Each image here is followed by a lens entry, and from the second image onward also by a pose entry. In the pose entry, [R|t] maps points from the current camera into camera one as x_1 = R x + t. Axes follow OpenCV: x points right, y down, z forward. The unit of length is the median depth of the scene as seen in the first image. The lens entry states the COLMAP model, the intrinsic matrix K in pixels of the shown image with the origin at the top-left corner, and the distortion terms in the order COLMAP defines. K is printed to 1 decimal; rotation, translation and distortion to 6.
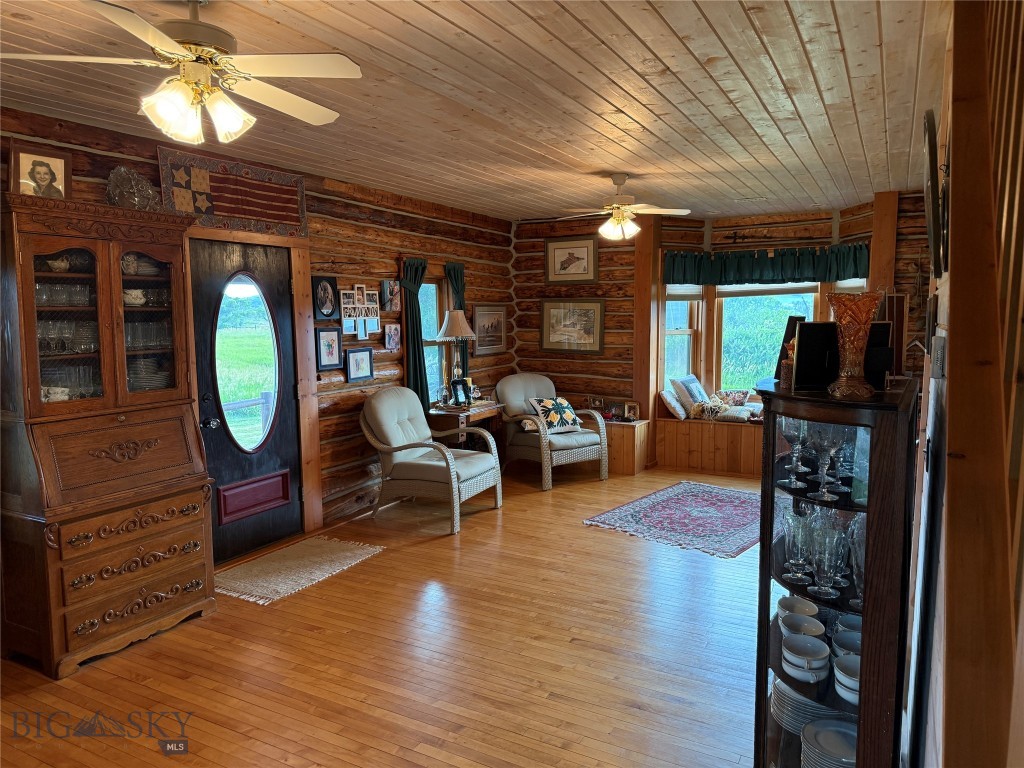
lens RADIAL K [[734.1, 0, 508.6], [0, 734.1, 390.1], [0, 0, 1]] dist [0.122411, -0.173033]
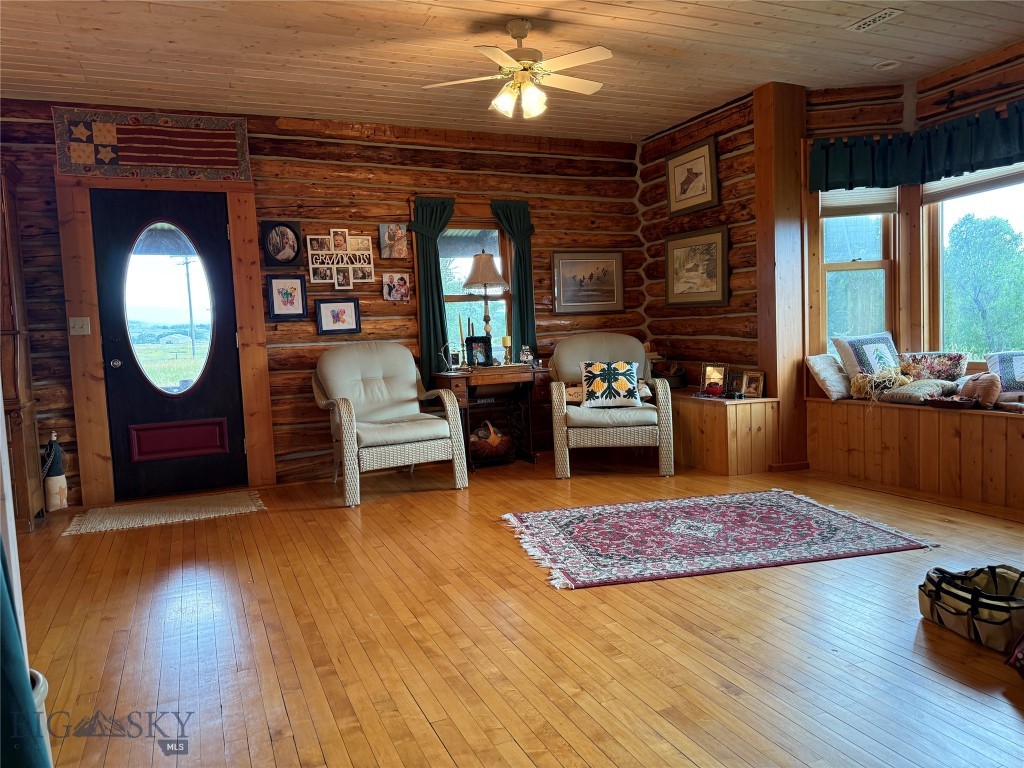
lens RADIAL K [[734.1, 0, 508.6], [0, 734.1, 390.1], [0, 0, 1]] dist [0.122411, -0.173033]
pose [[0.779599, 0.020275, -0.625950, 0.530317], [-0.027621, 0.999616, -0.002023, 0.051995], [0.625669, 0.018867, 0.779860, 0.403336]]
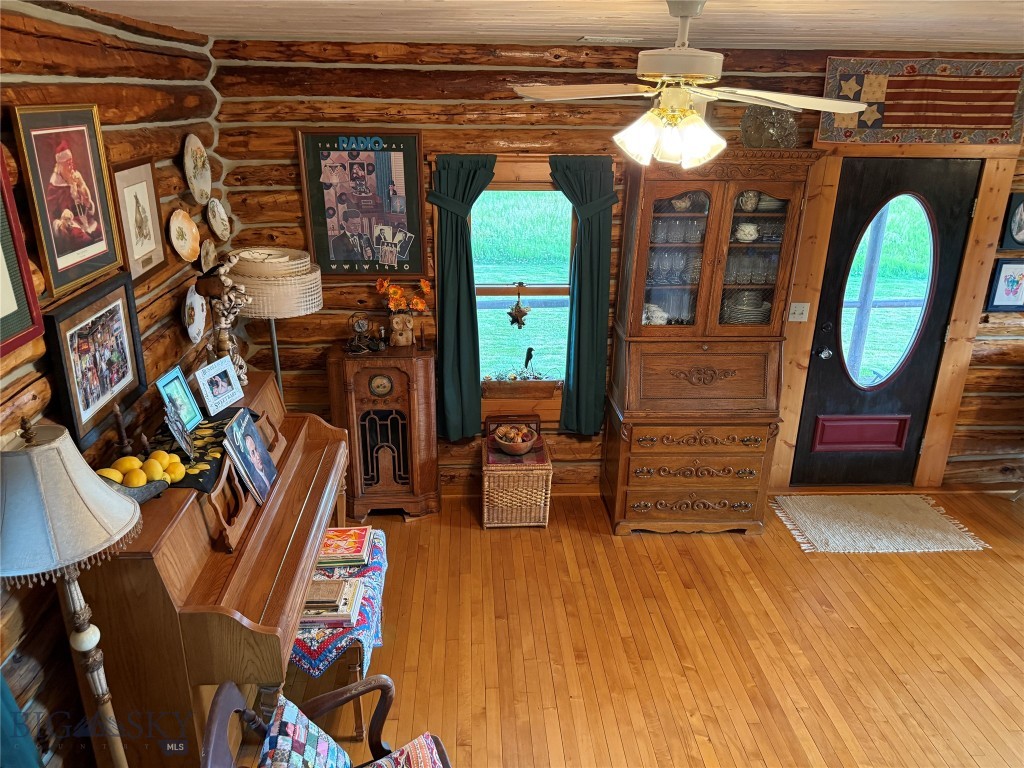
lens RADIAL K [[734.1, 0, 508.6], [0, 734.1, 390.1], [0, 0, 1]] dist [0.122411, -0.173033]
pose [[0.523082, 0.320517, -0.789717, 0.131187], [-0.110507, 0.944276, 0.310051, -0.128231], [0.845088, -0.074912, 0.529353, 0.105581]]
